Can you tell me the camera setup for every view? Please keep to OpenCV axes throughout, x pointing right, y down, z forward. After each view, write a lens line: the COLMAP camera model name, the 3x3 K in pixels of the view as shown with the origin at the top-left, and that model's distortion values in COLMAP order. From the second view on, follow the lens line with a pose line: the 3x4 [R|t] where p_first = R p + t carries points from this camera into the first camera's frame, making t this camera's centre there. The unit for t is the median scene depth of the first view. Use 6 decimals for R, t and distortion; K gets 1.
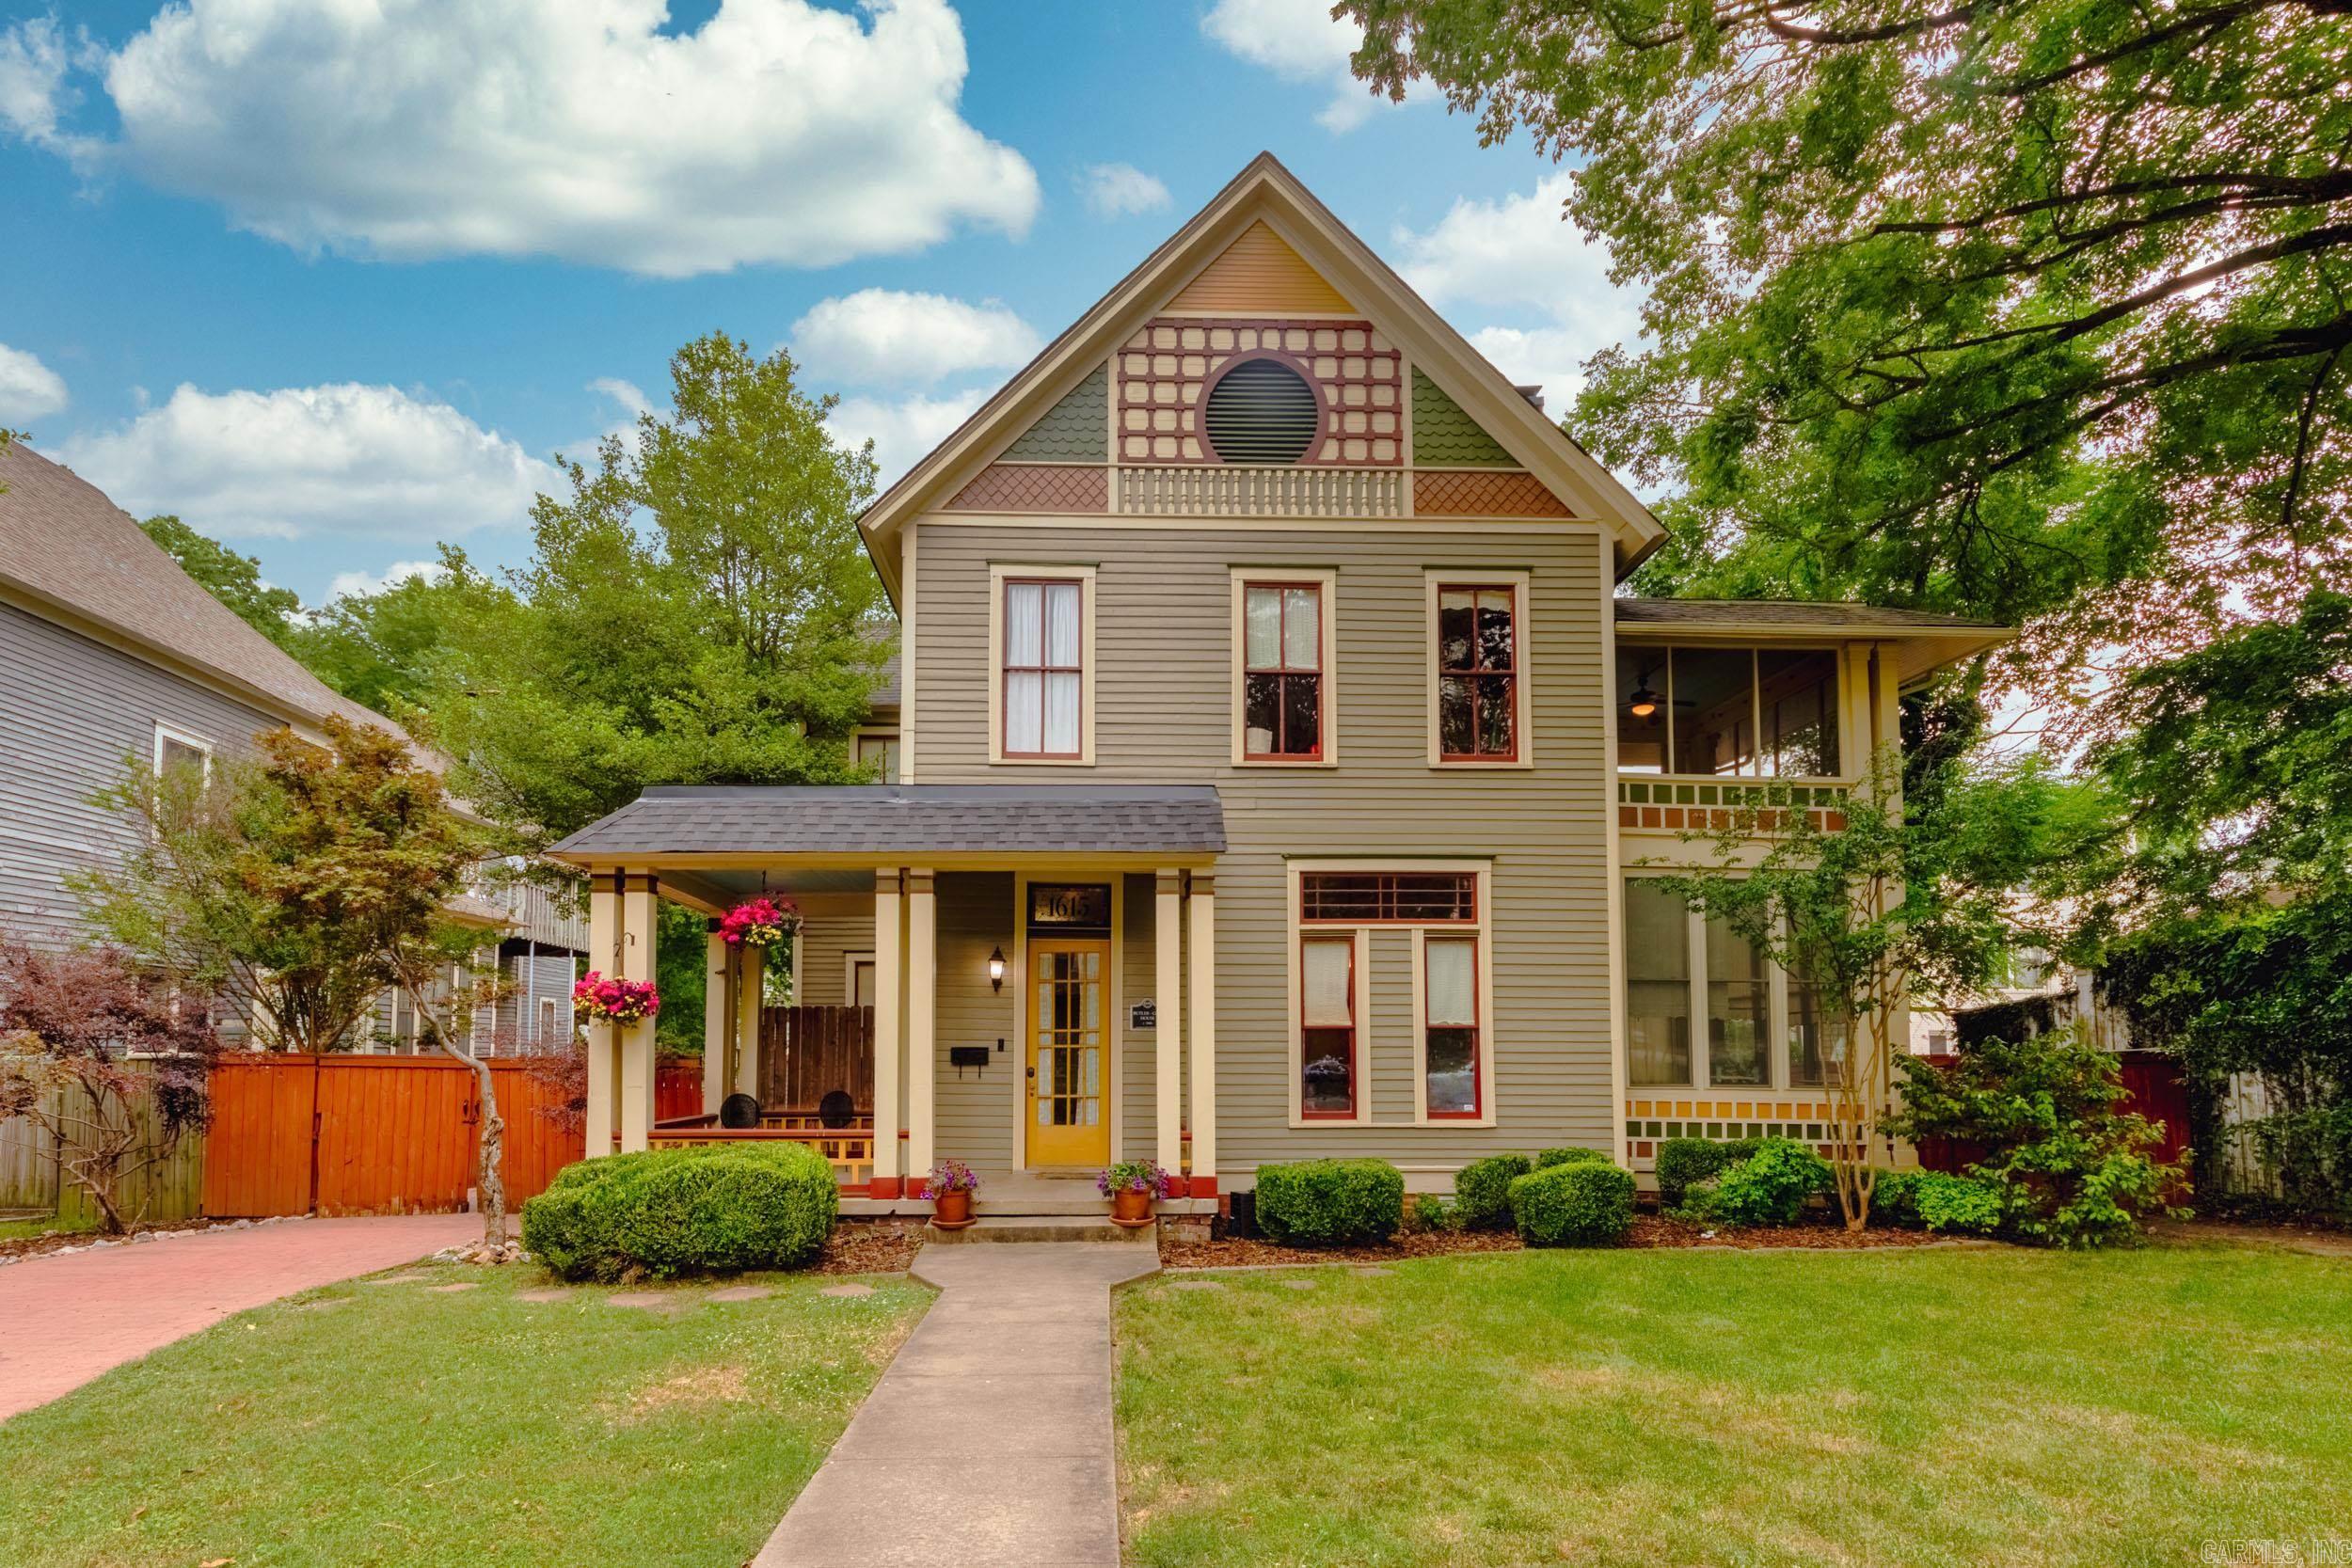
lens RADIAL K [[1095.4, 0, 1102.6], [0, 1095.4, 1017.6], [0, 0, 1]] dist [0.001060, 0.000056]
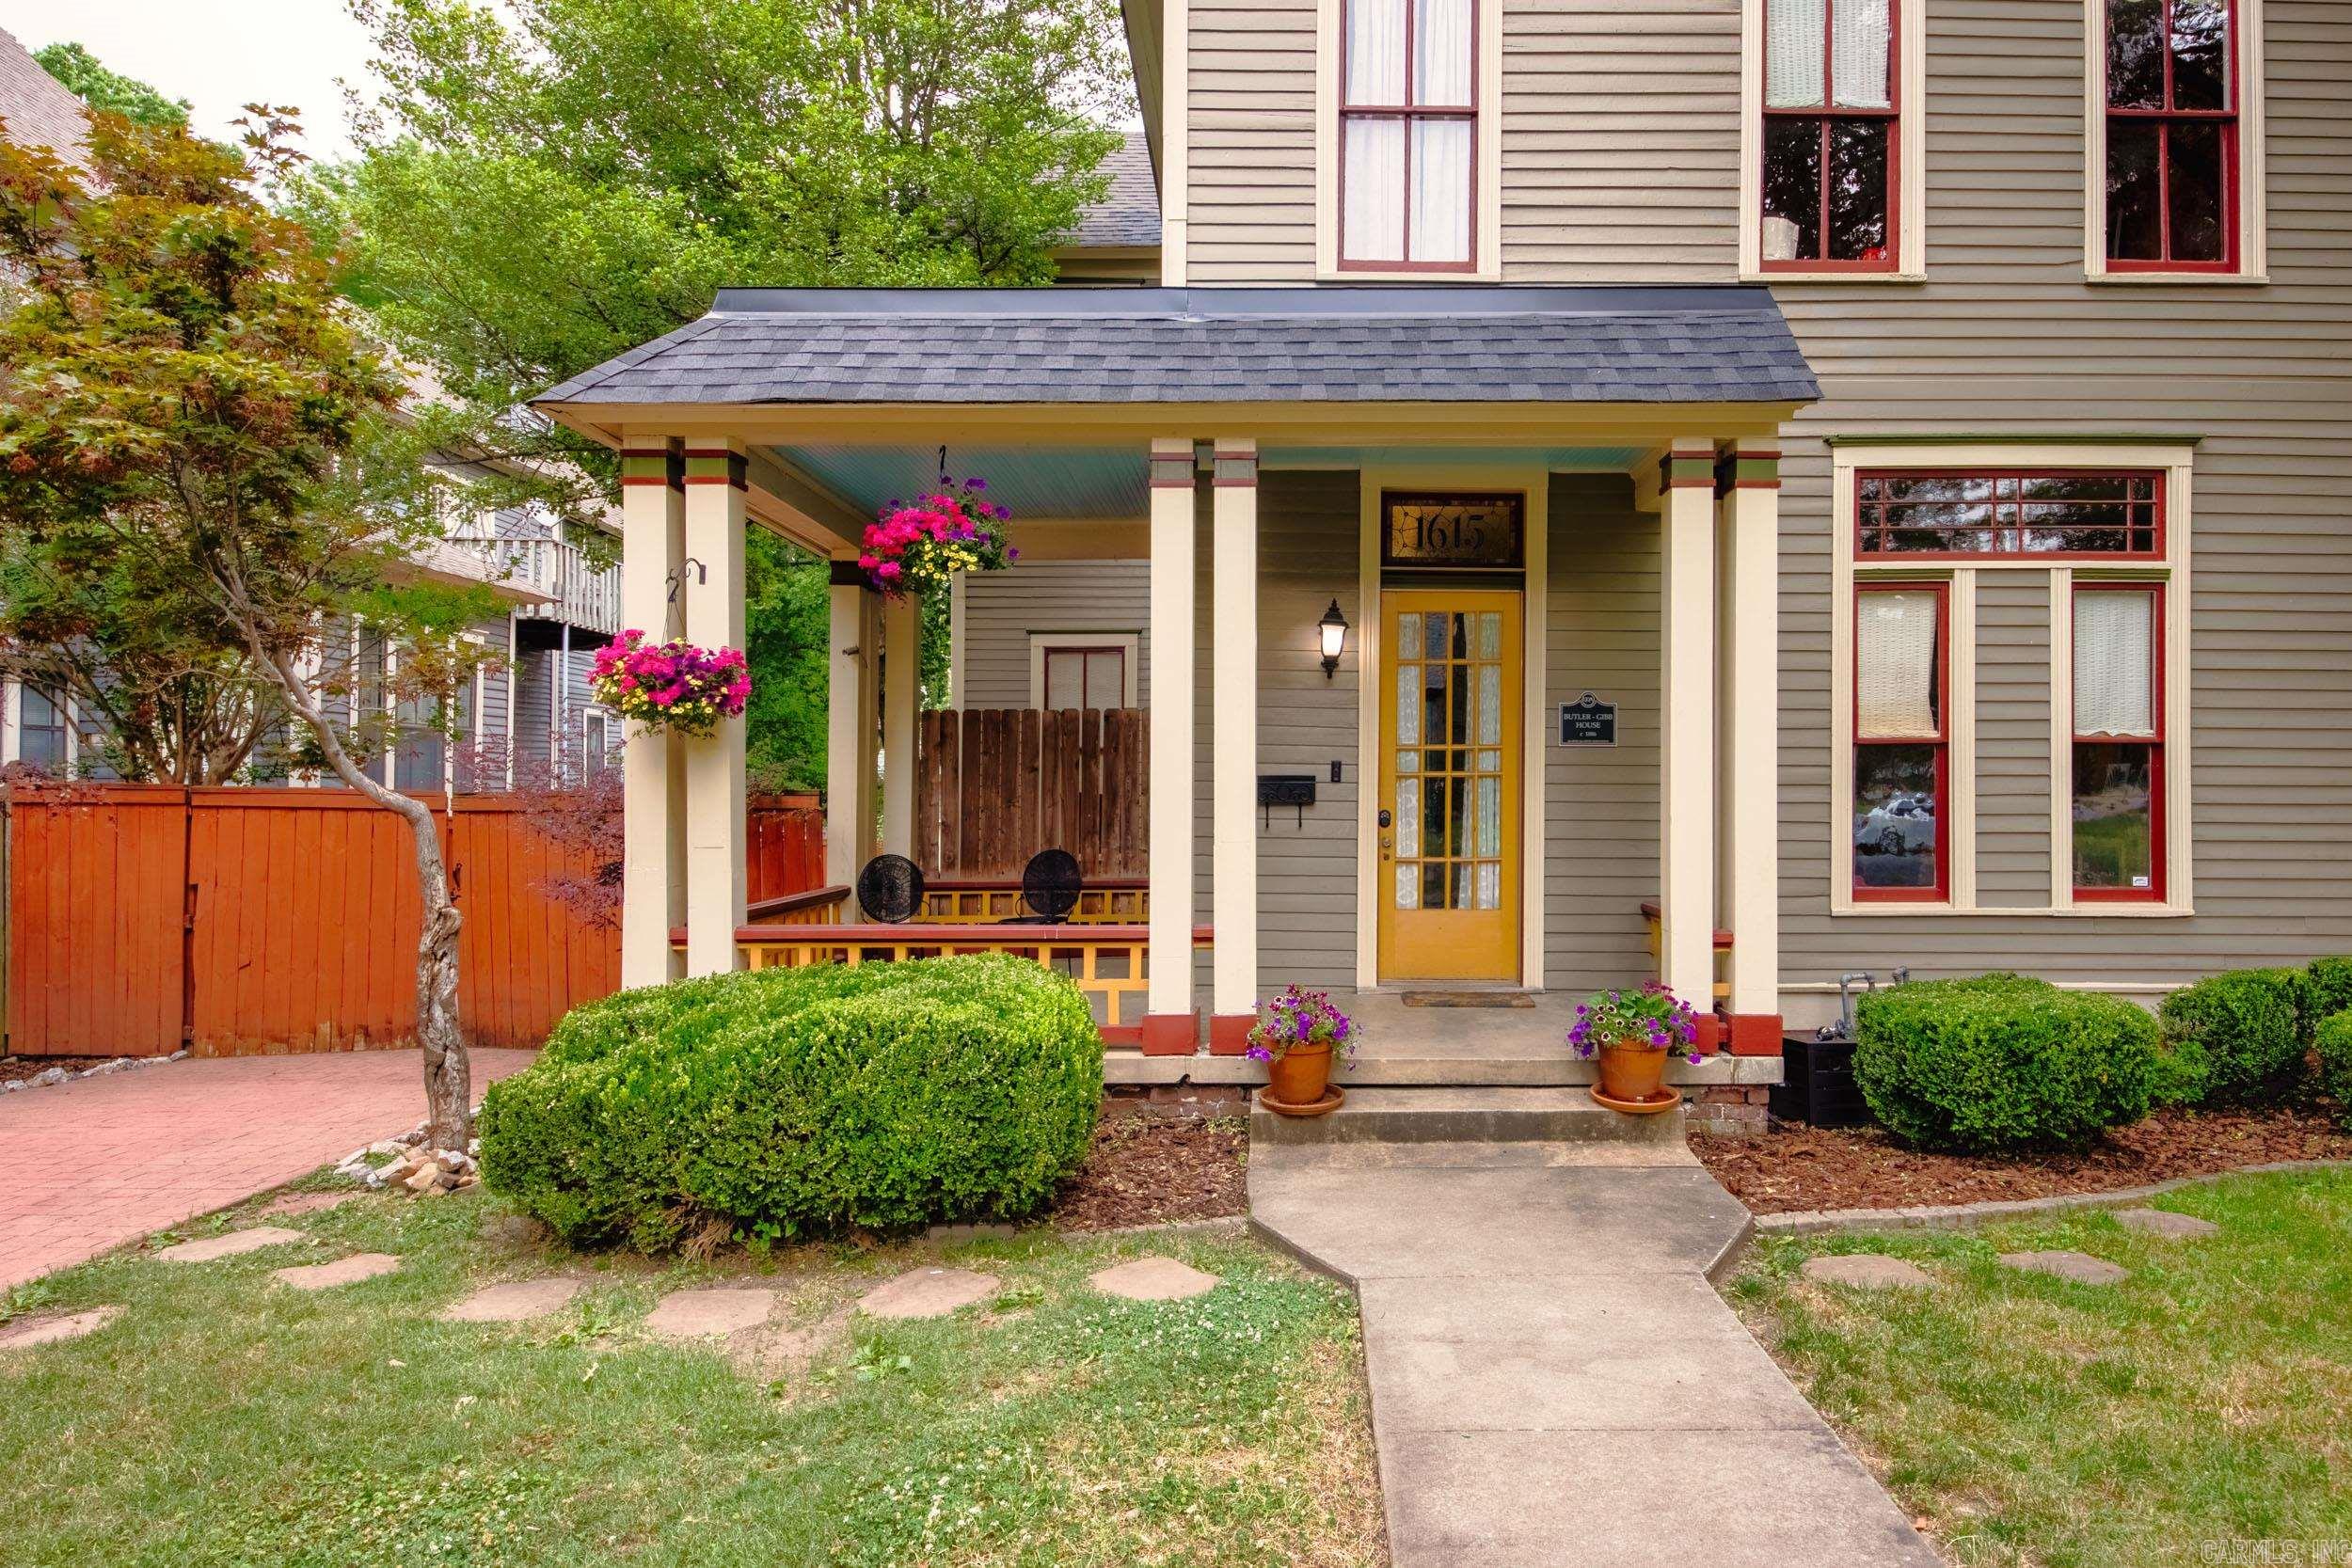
lens RADIAL K [[1425.3, 0, 1270.5], [0, 1425.3, 795.3], [0, 0, 1]] dist [0.017942, -0.011802]
pose [[0.999410, 0.001184, -0.034315, -0.099857], [0.000120, 0.999278, 0.037985, 0.008669], [0.034335, -0.037967, 0.998689, 0.242169]]
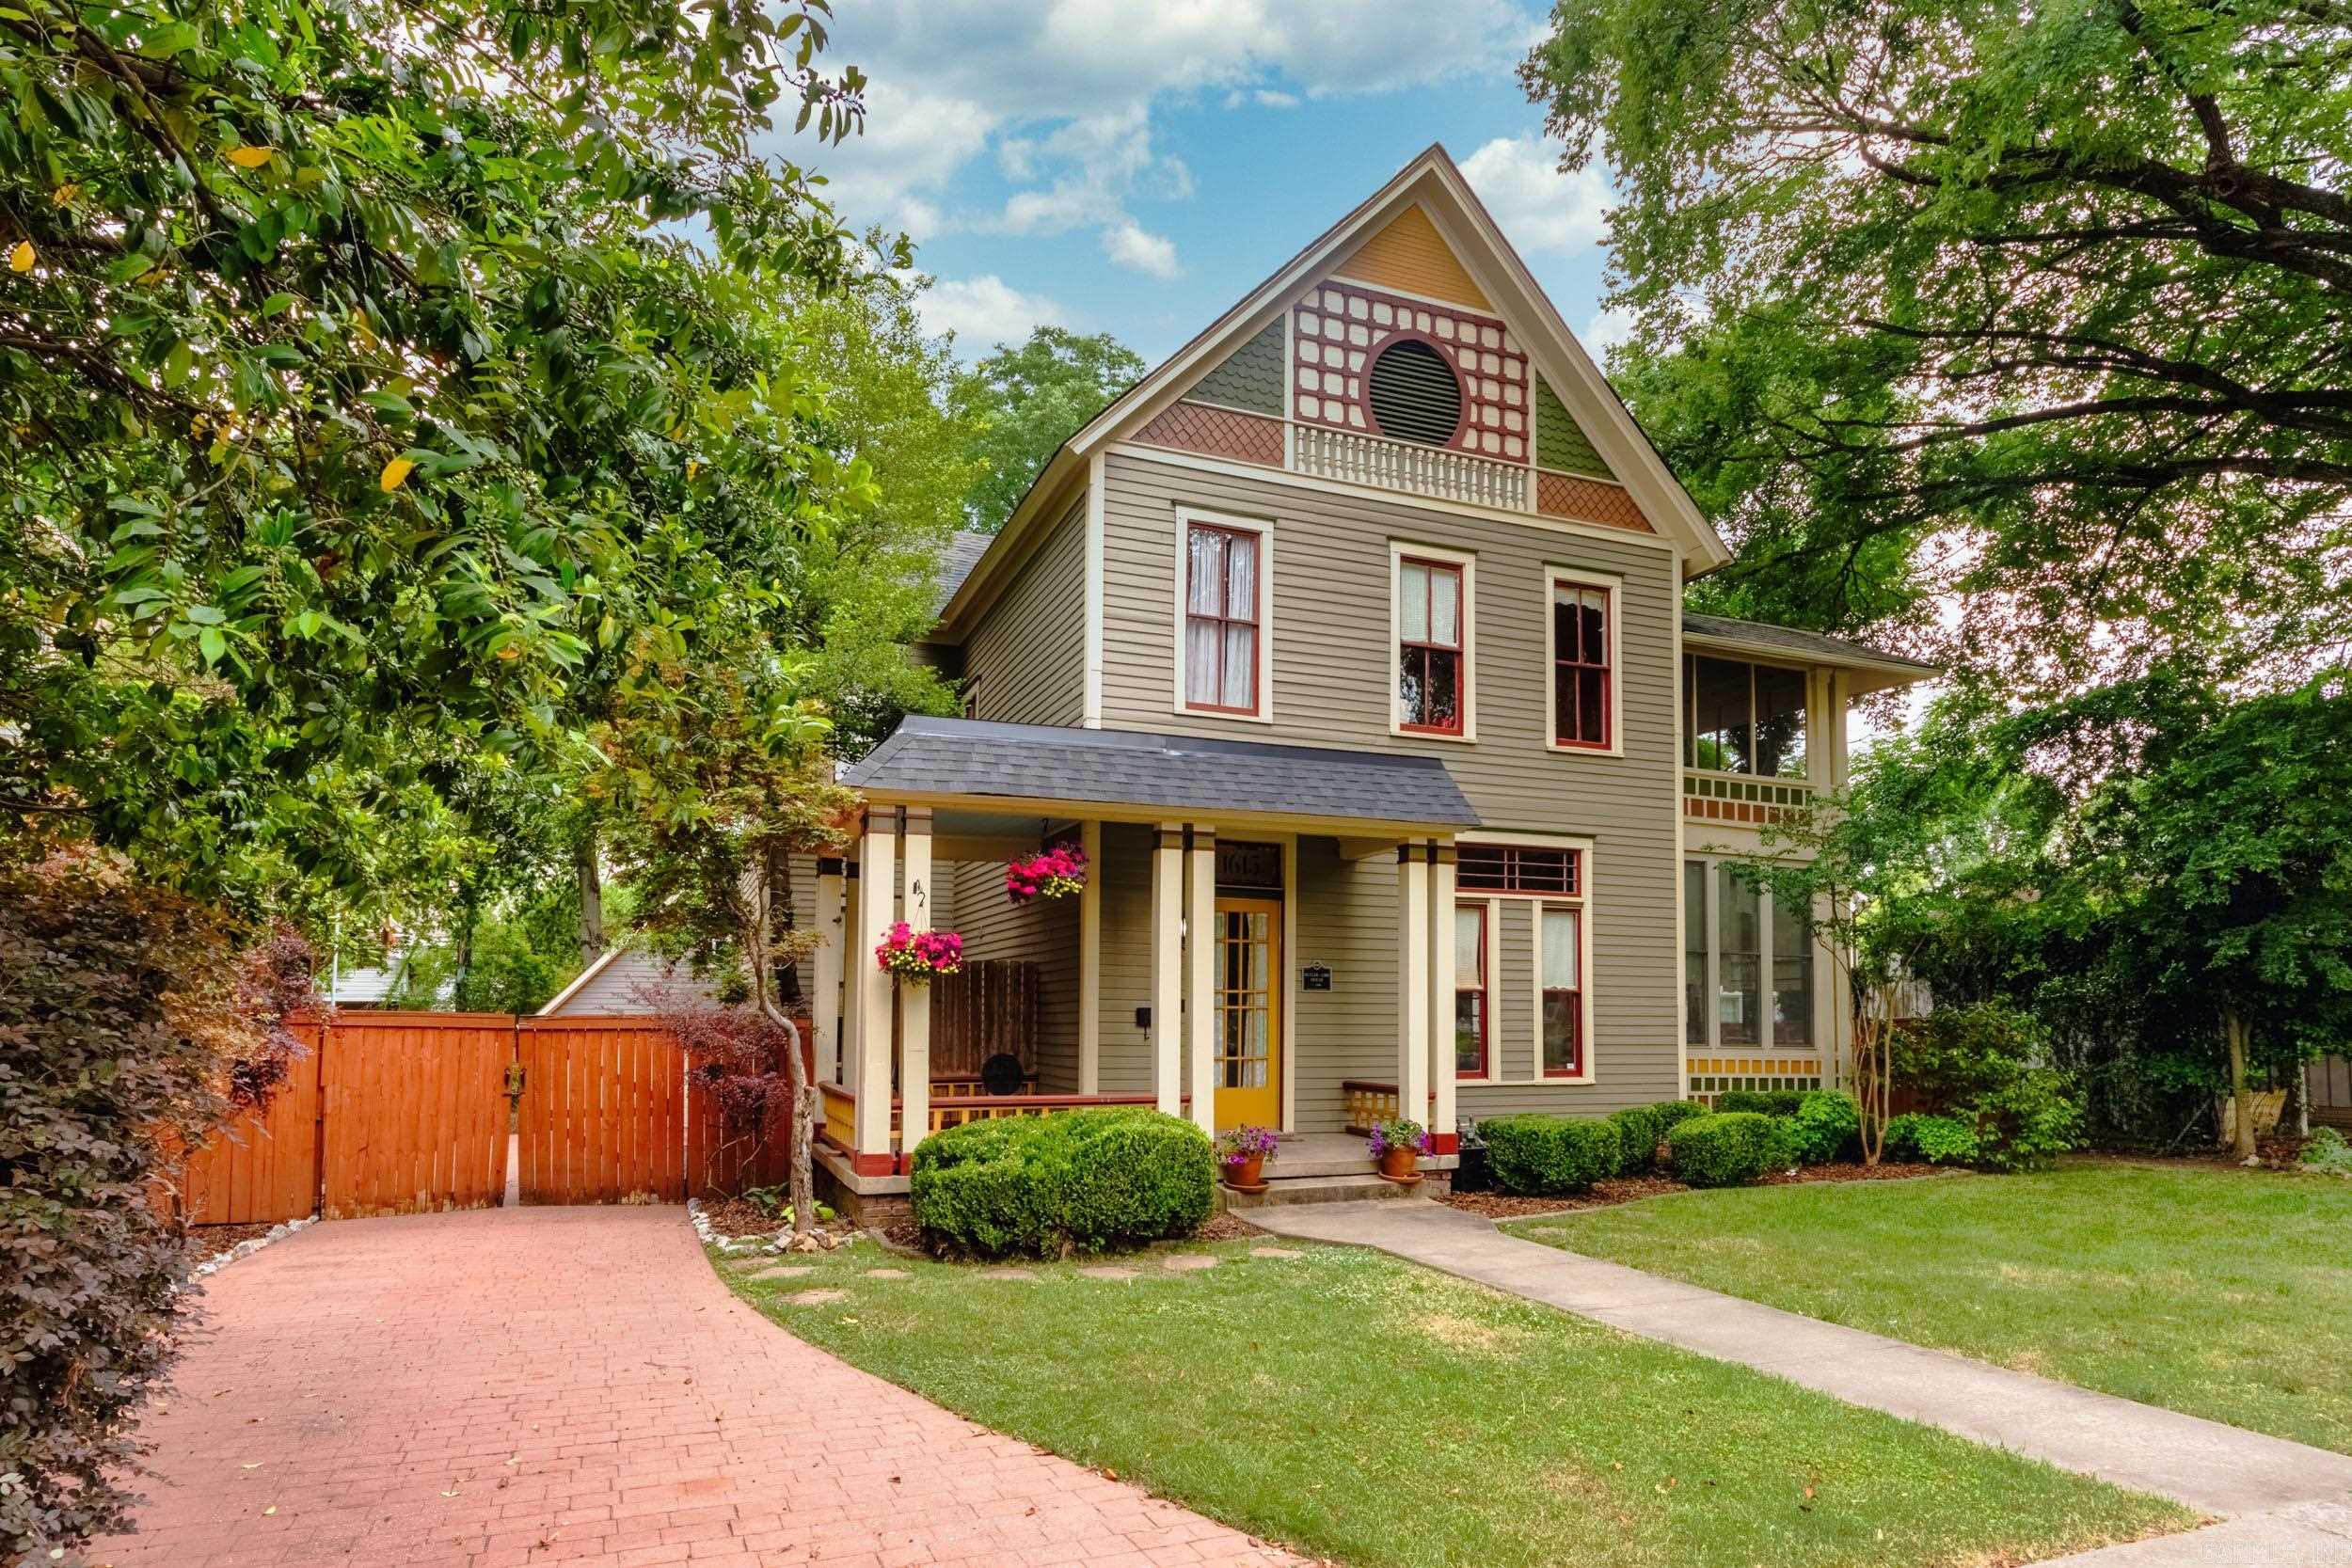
lens RADIAL K [[1202.9, 0, 1195.2], [0, 1202.9, 981.2], [0, 0, 1]] dist [-0.000282, -0.000641]
pose [[0.947214, 0.013973, 0.320298, -0.413285], [-0.016248, 0.999858, 0.004431, -0.001353], [-0.320191, -0.009401, 0.947306, -0.007817]]
